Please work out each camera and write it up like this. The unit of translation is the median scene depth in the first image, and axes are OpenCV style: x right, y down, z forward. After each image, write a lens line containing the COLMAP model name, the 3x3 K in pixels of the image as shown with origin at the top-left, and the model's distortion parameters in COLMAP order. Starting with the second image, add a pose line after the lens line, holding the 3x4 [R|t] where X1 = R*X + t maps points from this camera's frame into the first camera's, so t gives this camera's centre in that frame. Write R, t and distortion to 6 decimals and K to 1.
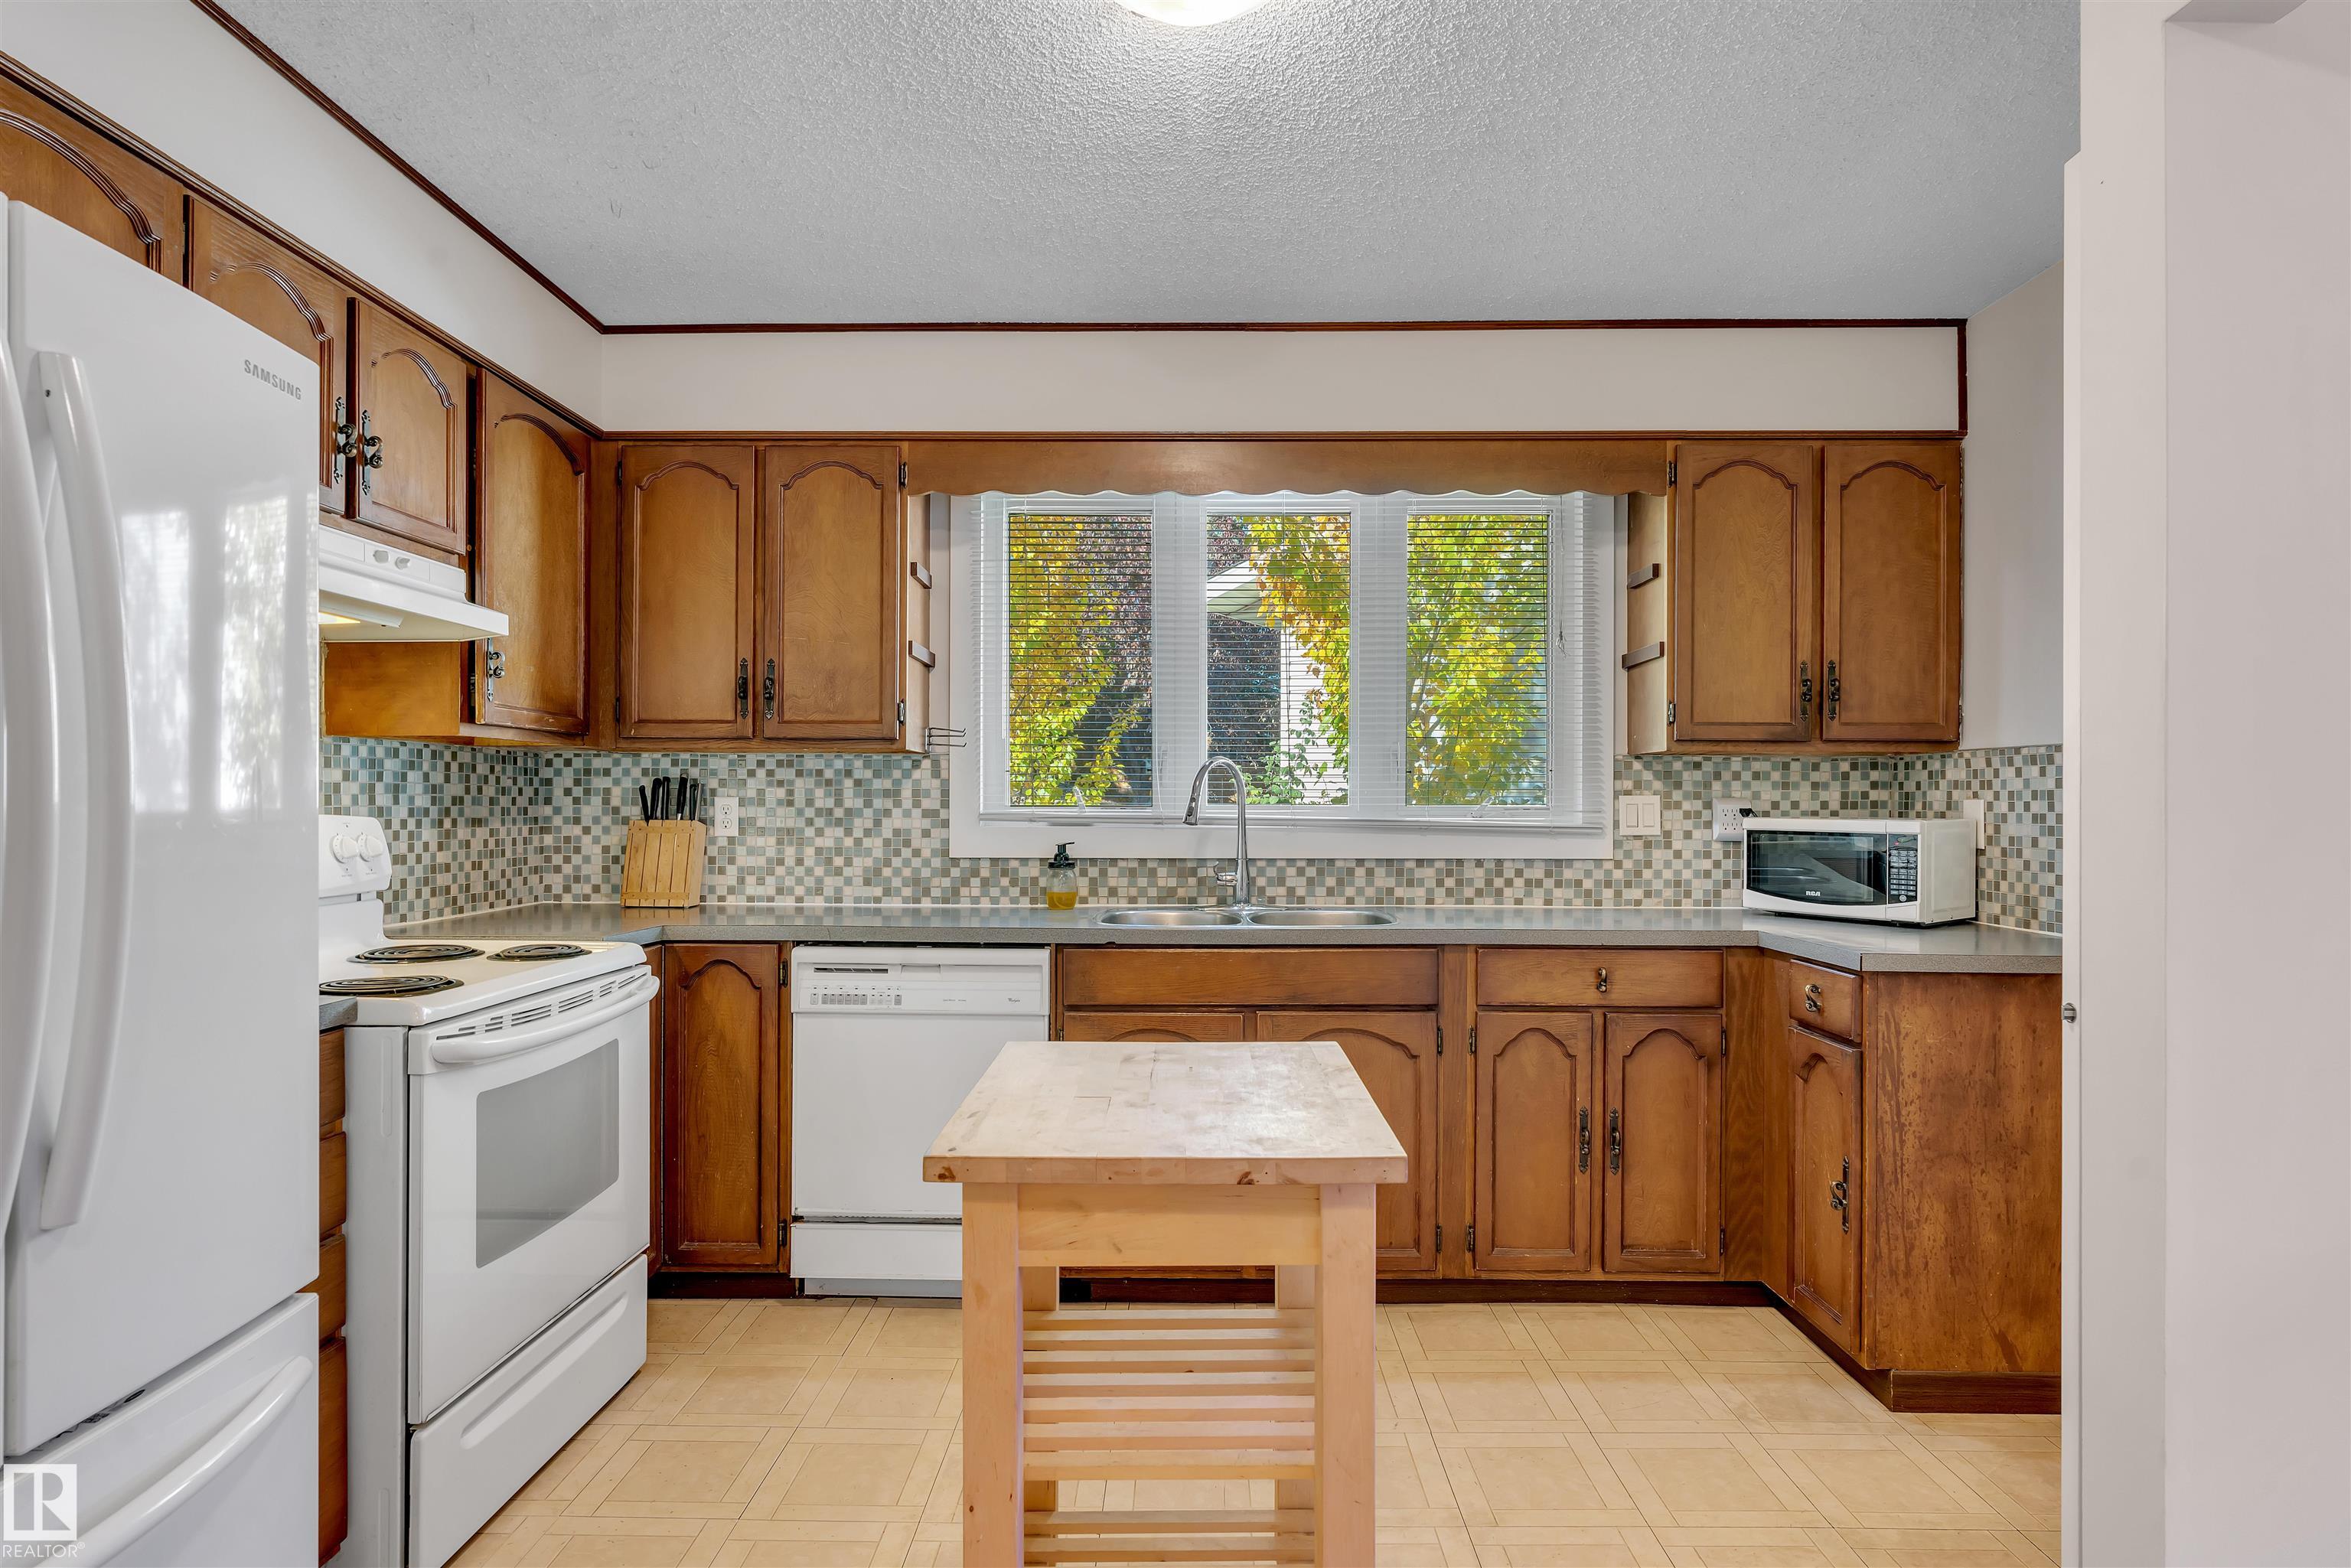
lens RADIAL K [[1239.8, 0, 1173.0], [0, 1239.8, 802.0], [0, 0, 1]] dist [-0.025851, 0.021188]
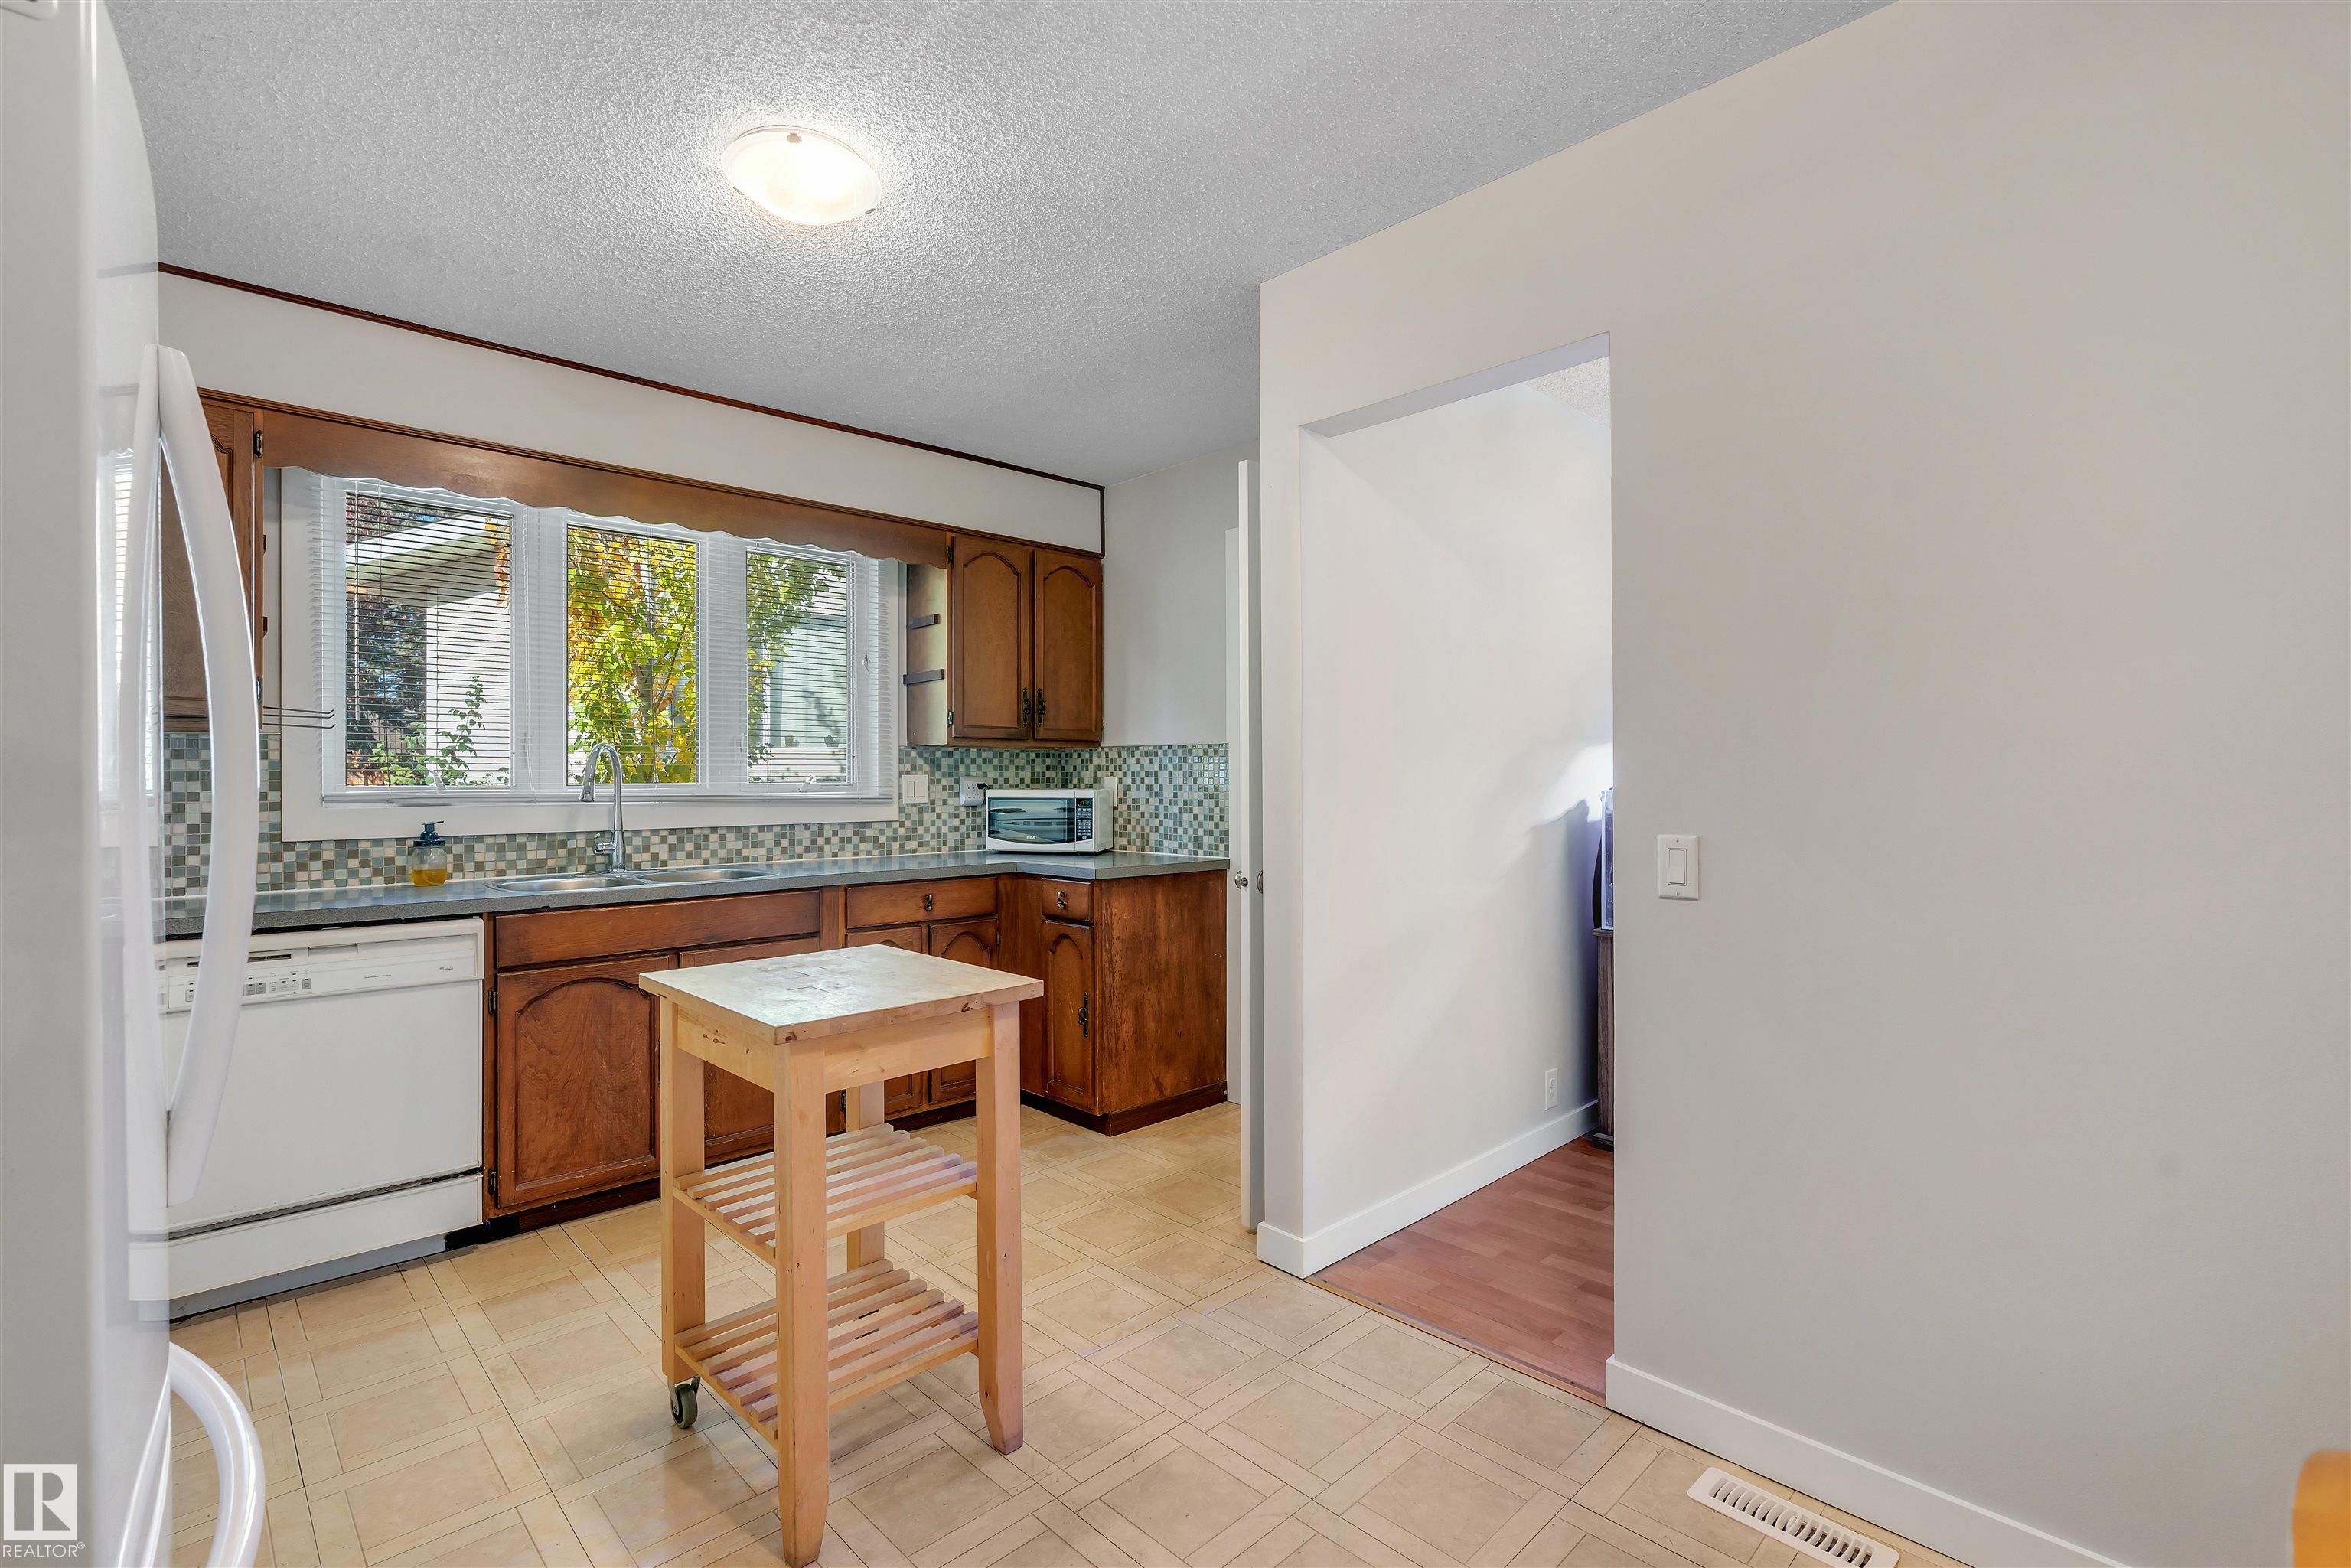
lens RADIAL K [[1075.1, 0, 1175.5], [0, 1075.1, 784.0], [0, 0, 1]] dist [-0.020051, -0.000259]
pose [[0.706819, -0.009197, 0.707335, -0.282131], [0.006643, 0.999958, 0.006363, -0.000788], [-0.707363, 0.000201, 0.706850, -0.079247]]
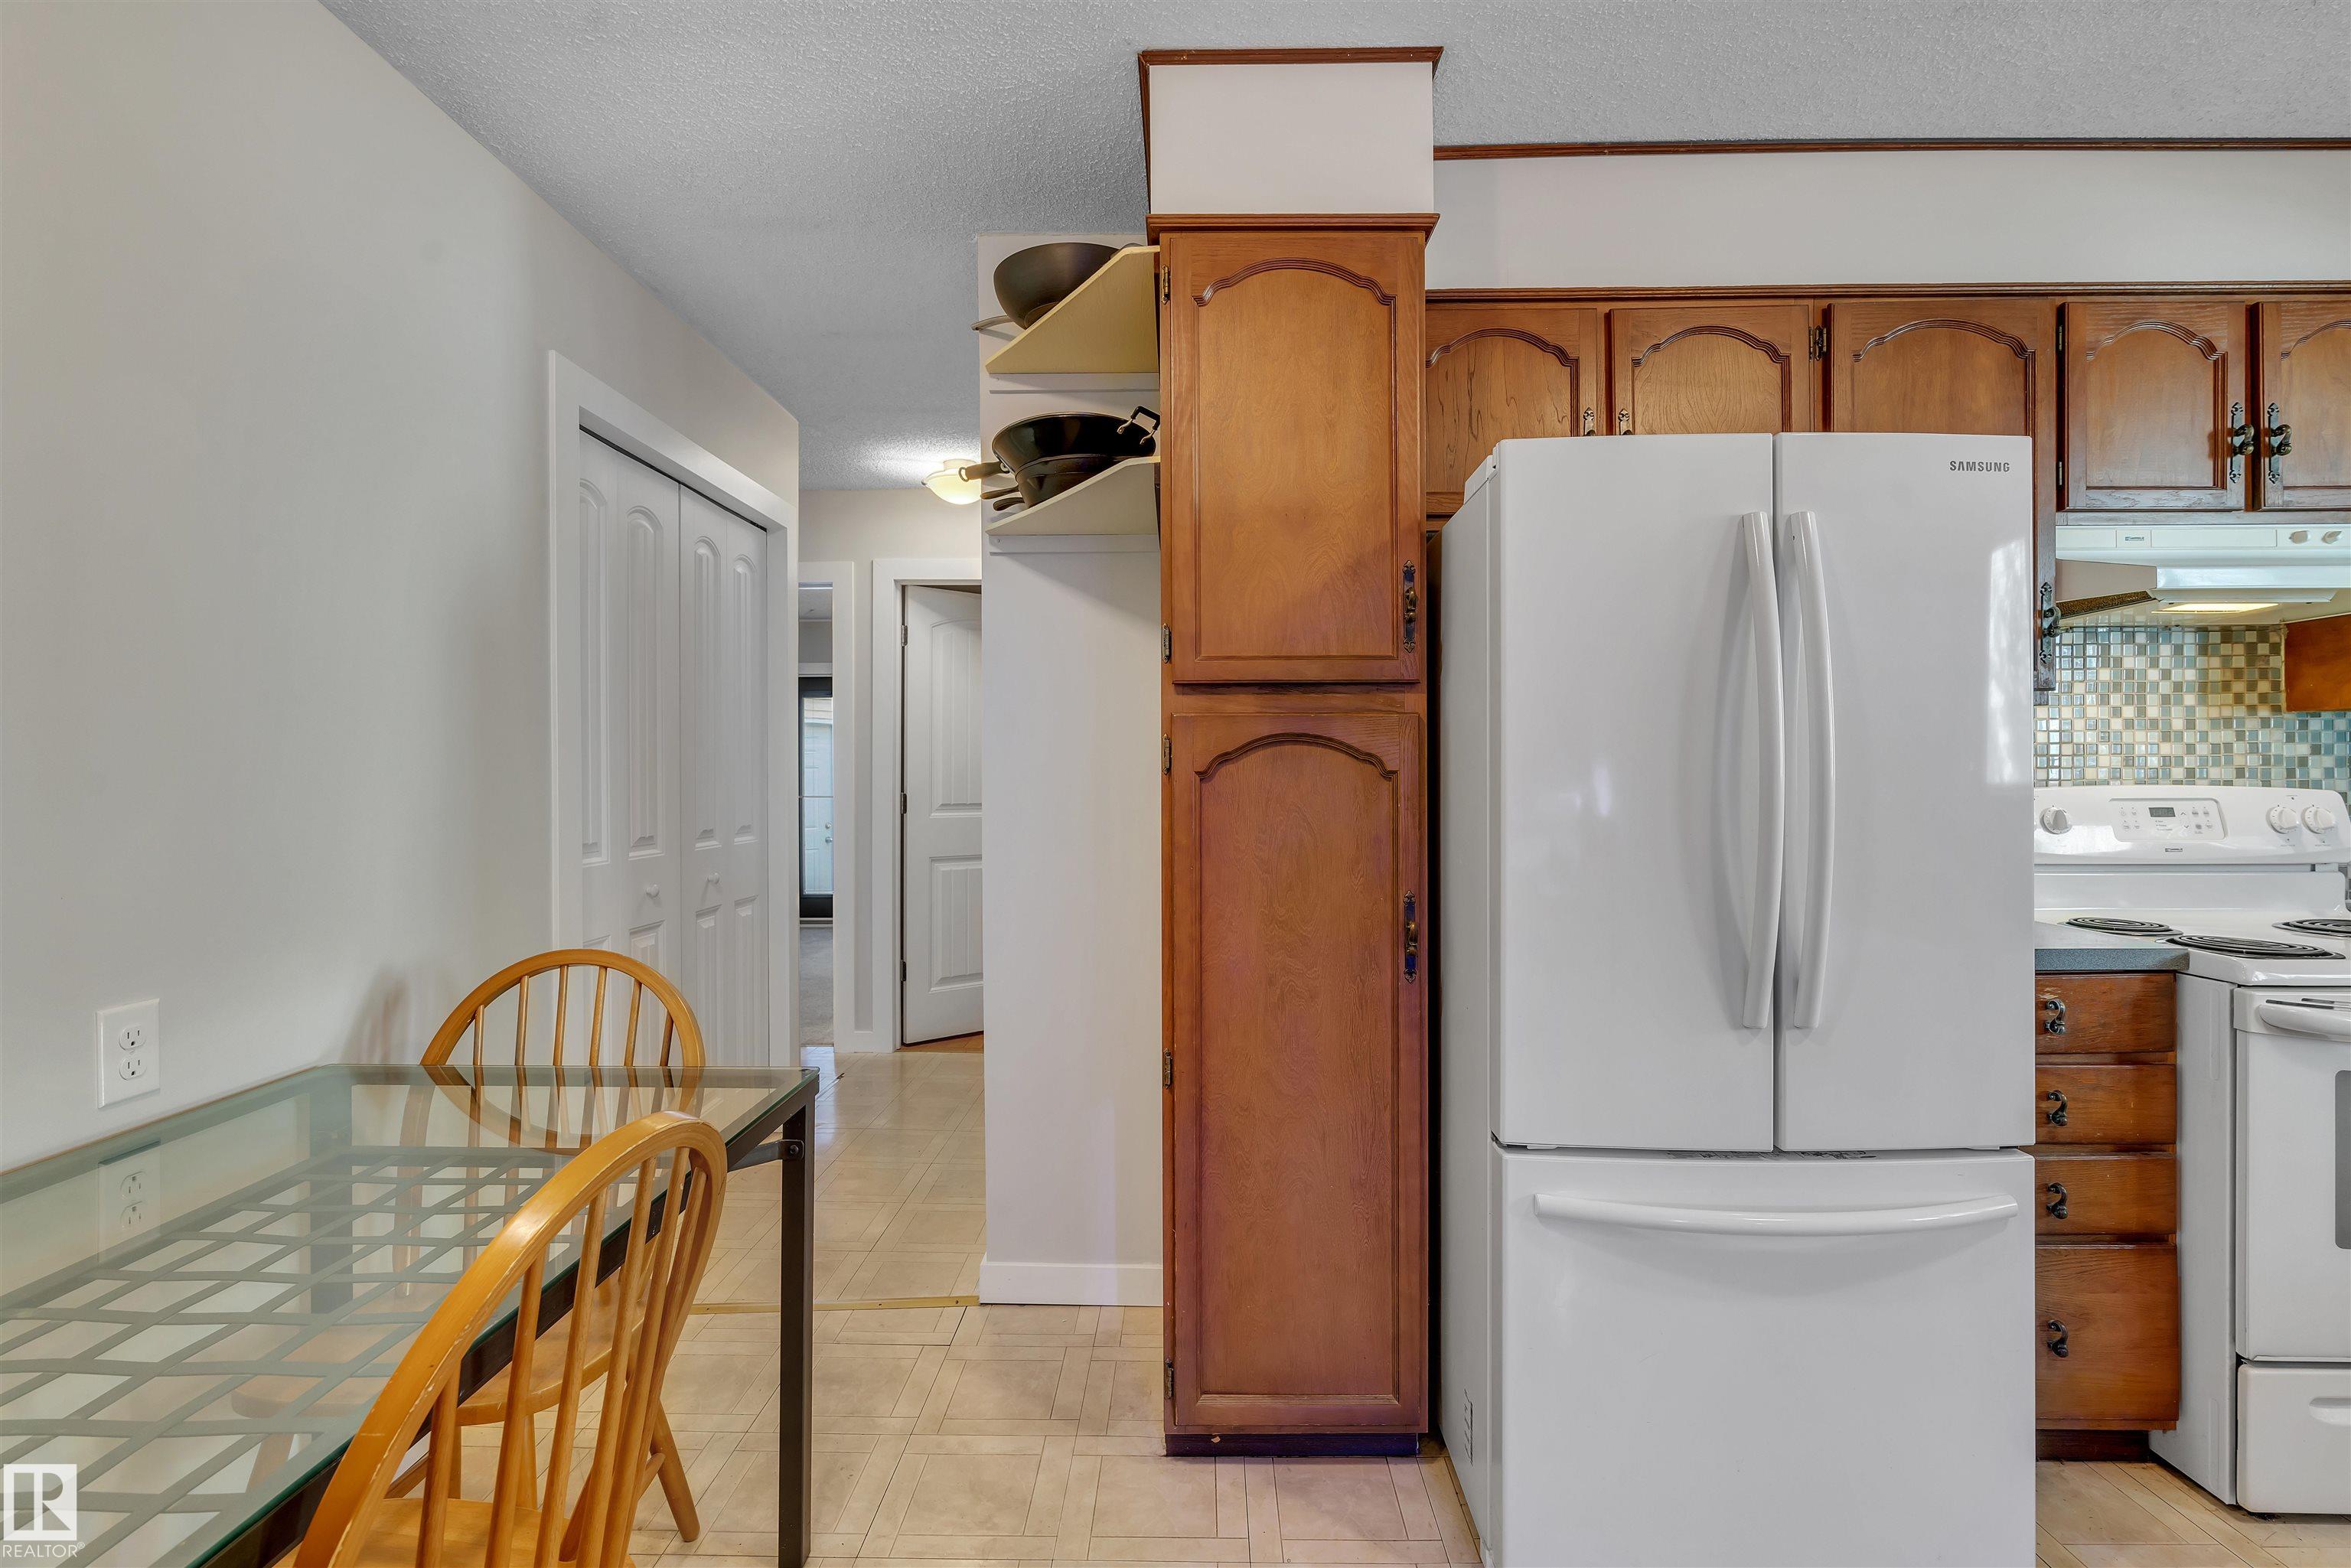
lens RADIAL K [[1075.1, 0, 1175.5], [0, 1075.1, 784.0], [0, 0, 1]] dist [-0.020051, -0.000259]
pose [[-0.005815, 0.002501, -0.999980, 0.215316], [0.004837, 0.999985, 0.002473, 0.000540], [0.999971, -0.004822, -0.005827, 0.056737]]
